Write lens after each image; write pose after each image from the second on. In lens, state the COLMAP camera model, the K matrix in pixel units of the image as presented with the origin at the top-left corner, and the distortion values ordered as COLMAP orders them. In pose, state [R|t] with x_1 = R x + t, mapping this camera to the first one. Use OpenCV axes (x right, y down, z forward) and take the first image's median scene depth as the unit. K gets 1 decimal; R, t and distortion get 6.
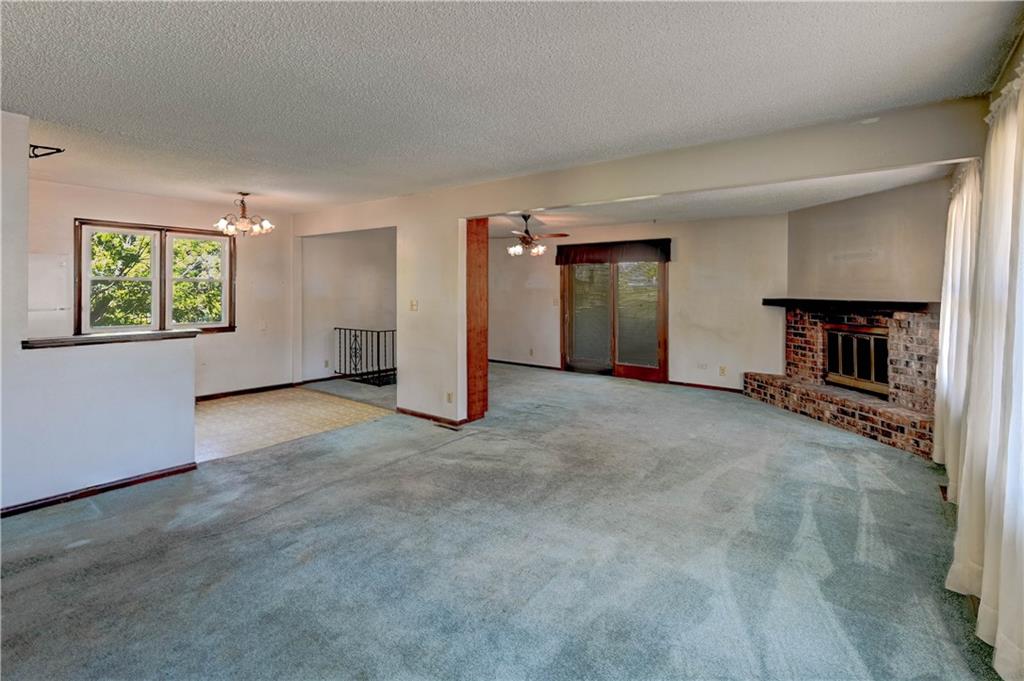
lens RADIAL K [[480.3, 0, 510.7], [0, 480.3, 293.8], [0, 0, 1]] dist [0.000134, -0.000058]
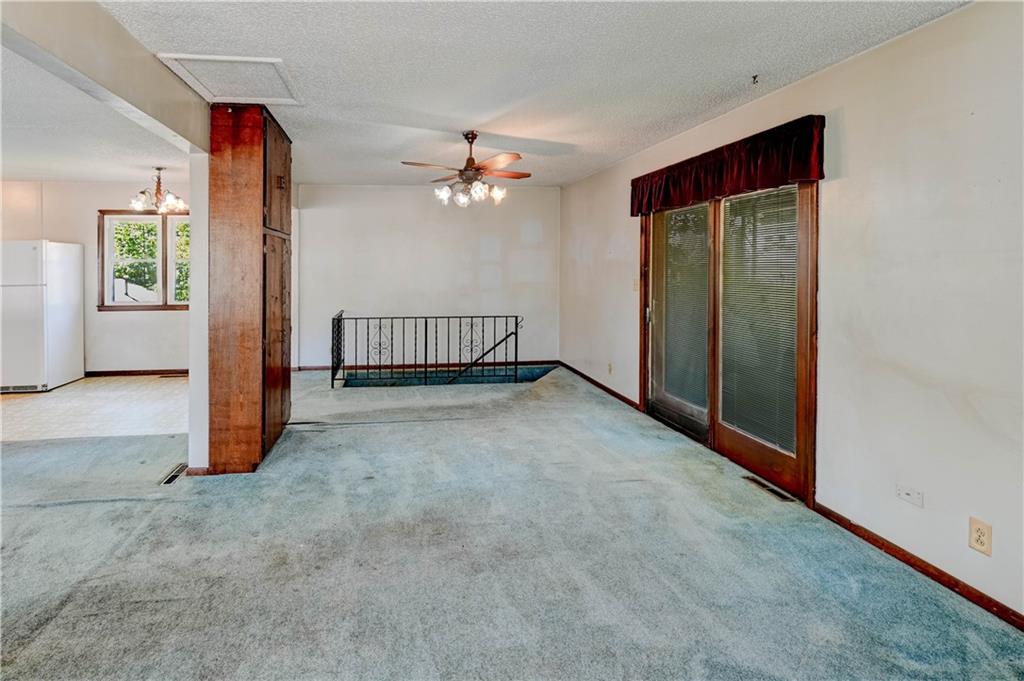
lens RADIAL K [[469.8, 0, 511.2], [0, 469.8, 277.5], [0, 0, 1]] dist [0.001122, 0.000112]
pose [[0.694376, 0.005516, -0.719592, 0.428088], [0.004555, 0.999917, 0.012060, 0.002553], [0.719598, -0.011652, 0.694293, 0.581210]]
